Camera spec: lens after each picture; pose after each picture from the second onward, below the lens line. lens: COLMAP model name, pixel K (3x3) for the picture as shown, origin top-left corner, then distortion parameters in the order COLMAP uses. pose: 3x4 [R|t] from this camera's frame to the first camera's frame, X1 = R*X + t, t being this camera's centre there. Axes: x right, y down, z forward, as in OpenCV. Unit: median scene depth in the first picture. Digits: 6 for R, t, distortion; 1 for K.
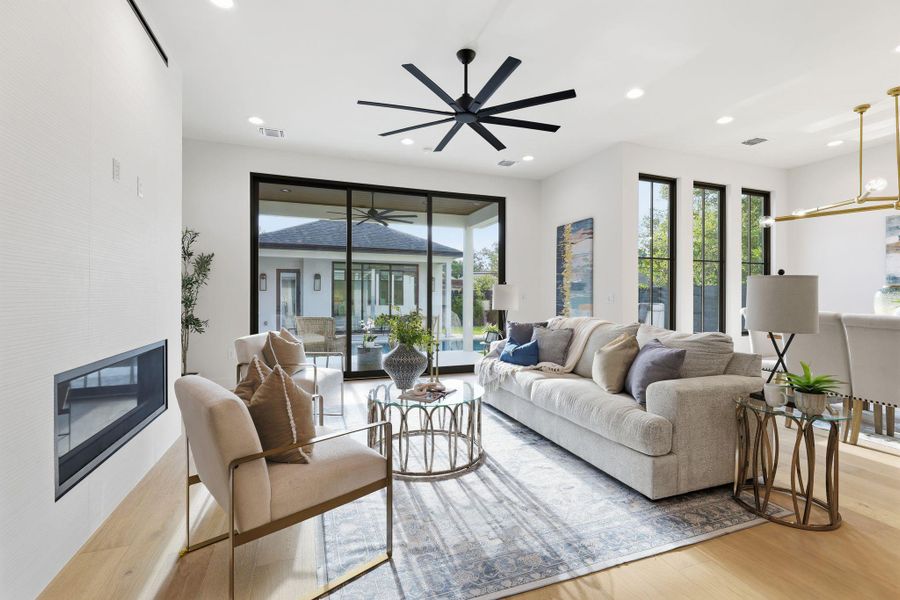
lens RADIAL K [[410.7, 0, 449.1], [0, 410.7, 298.7], [0, 0, 1]] dist [0.001772, -0.000491]
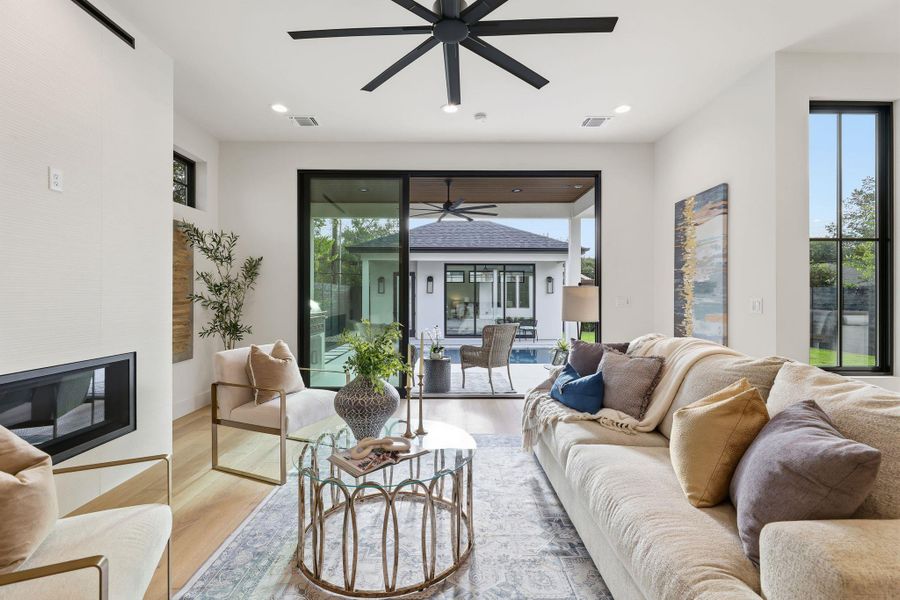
lens RADIAL K [[410.7, 0, 444.1], [0, 410.7, 297.6], [0, 0, 1]] dist [0.001772, -0.000491]
pose [[0.939892, -0.001366, -0.341469, 0.151892], [-0.000708, 0.999982, -0.005947, -0.009119], [0.341471, 0.005832, 0.939874, 0.232973]]
